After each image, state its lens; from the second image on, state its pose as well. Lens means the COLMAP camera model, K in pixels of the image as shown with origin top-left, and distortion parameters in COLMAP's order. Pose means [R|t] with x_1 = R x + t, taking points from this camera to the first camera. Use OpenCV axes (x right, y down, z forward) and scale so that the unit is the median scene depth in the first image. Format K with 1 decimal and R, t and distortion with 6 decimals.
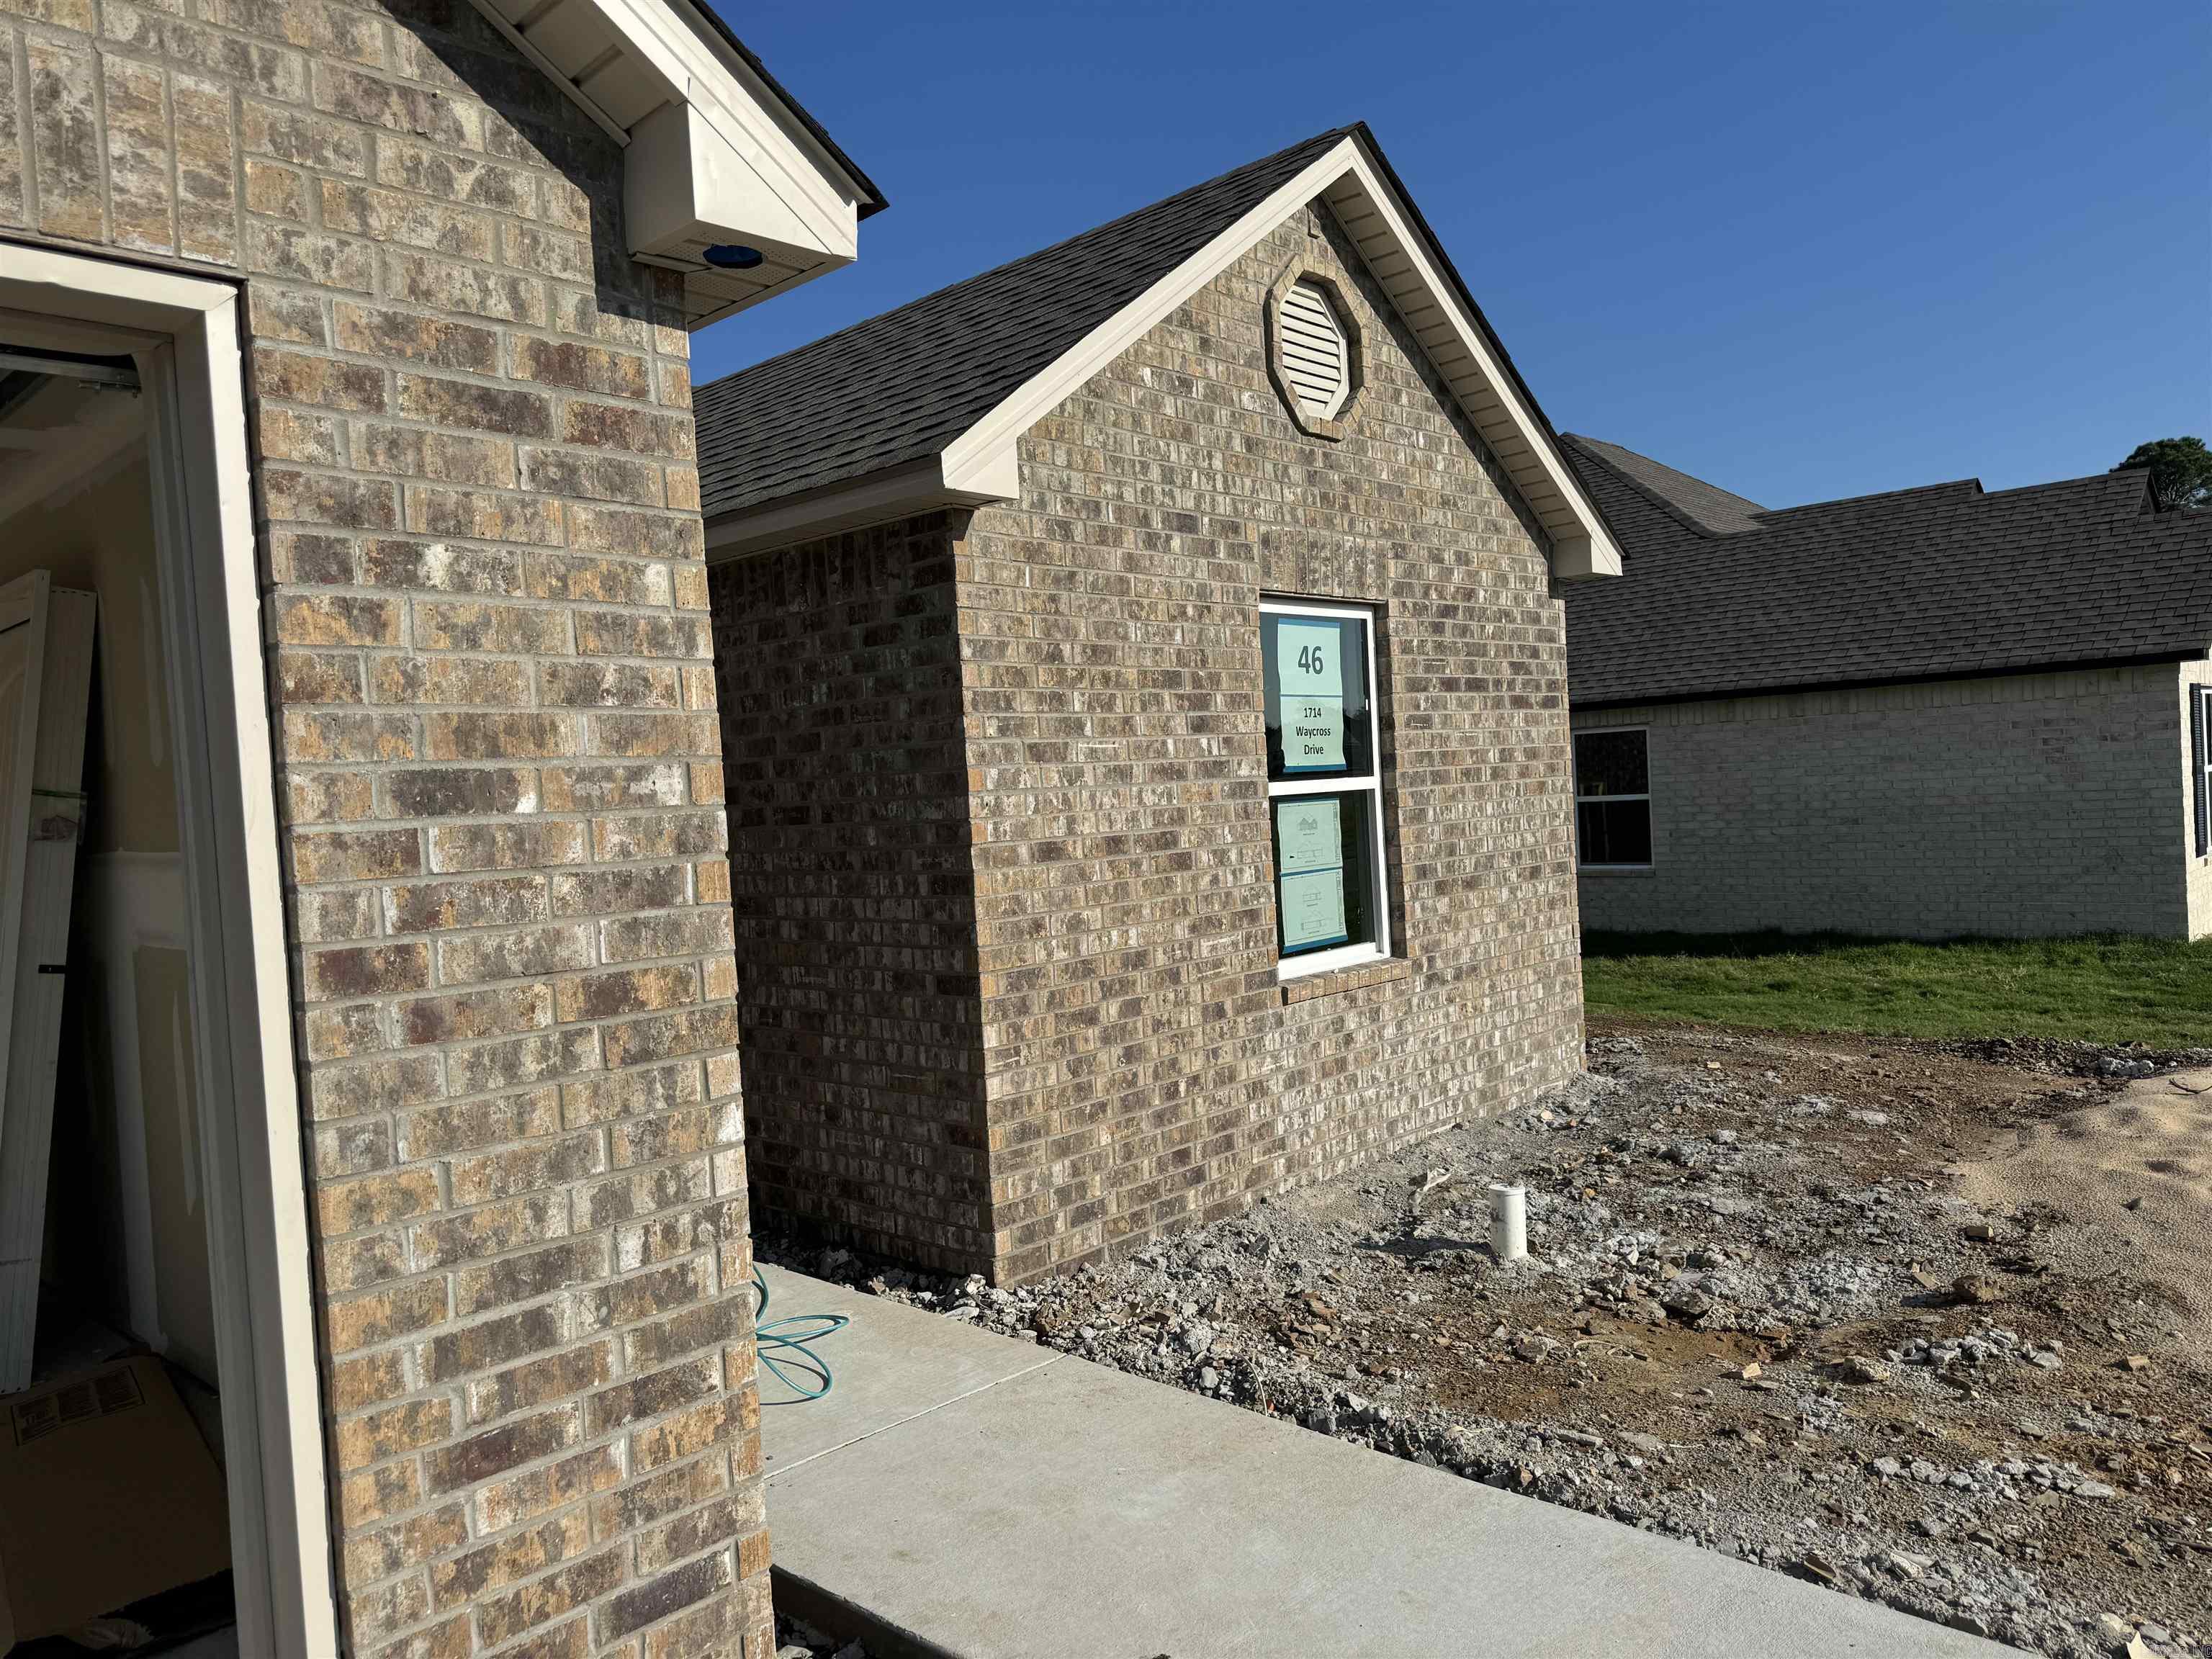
lens RADIAL K [[1532.3, 0, 1058.3], [0, 1532.3, 834.3], [0, 0, 1]] dist [0.067499, -0.056630]
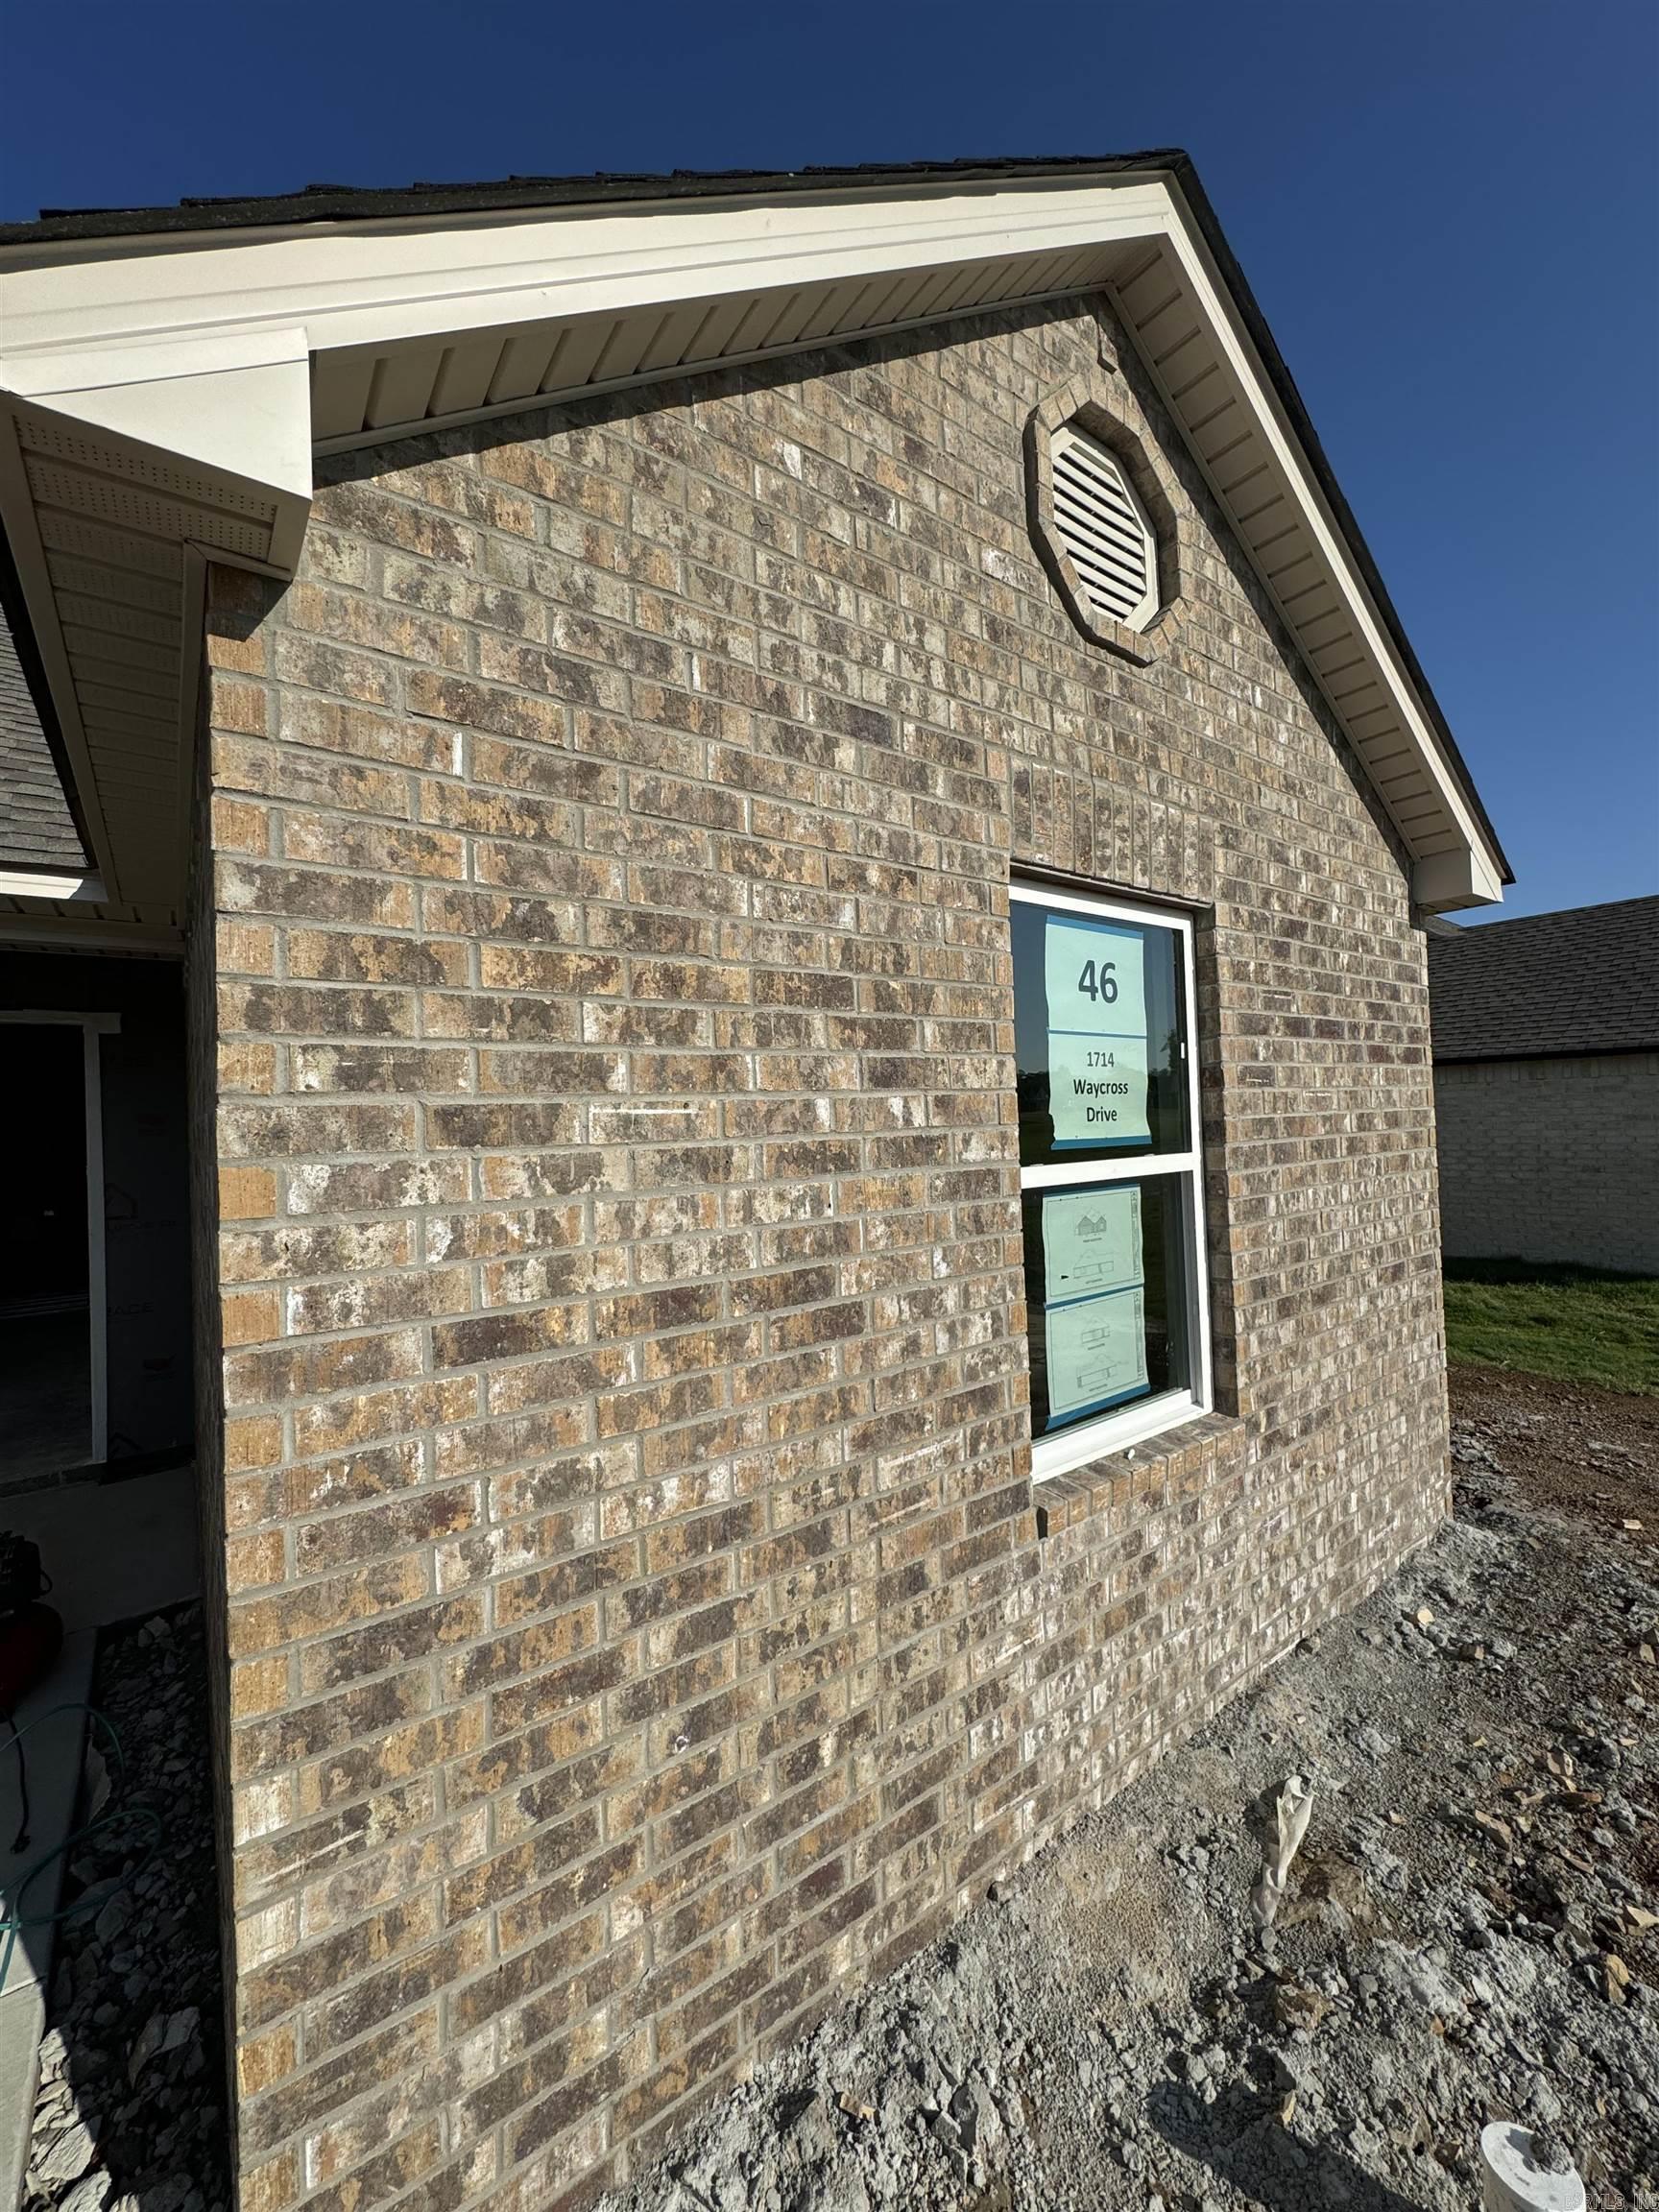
lens RADIAL K [[879.5, 0, 841.8], [0, 879.5, 1112.8], [0, 0, 1]] dist [-0.005164, -0.000638]
pose [[0.988885, 0.018176, -0.147567, 0.126509], [-0.022999, 0.999253, -0.031044, -0.047335], [0.146892, 0.034093, 0.988565, 0.687755]]
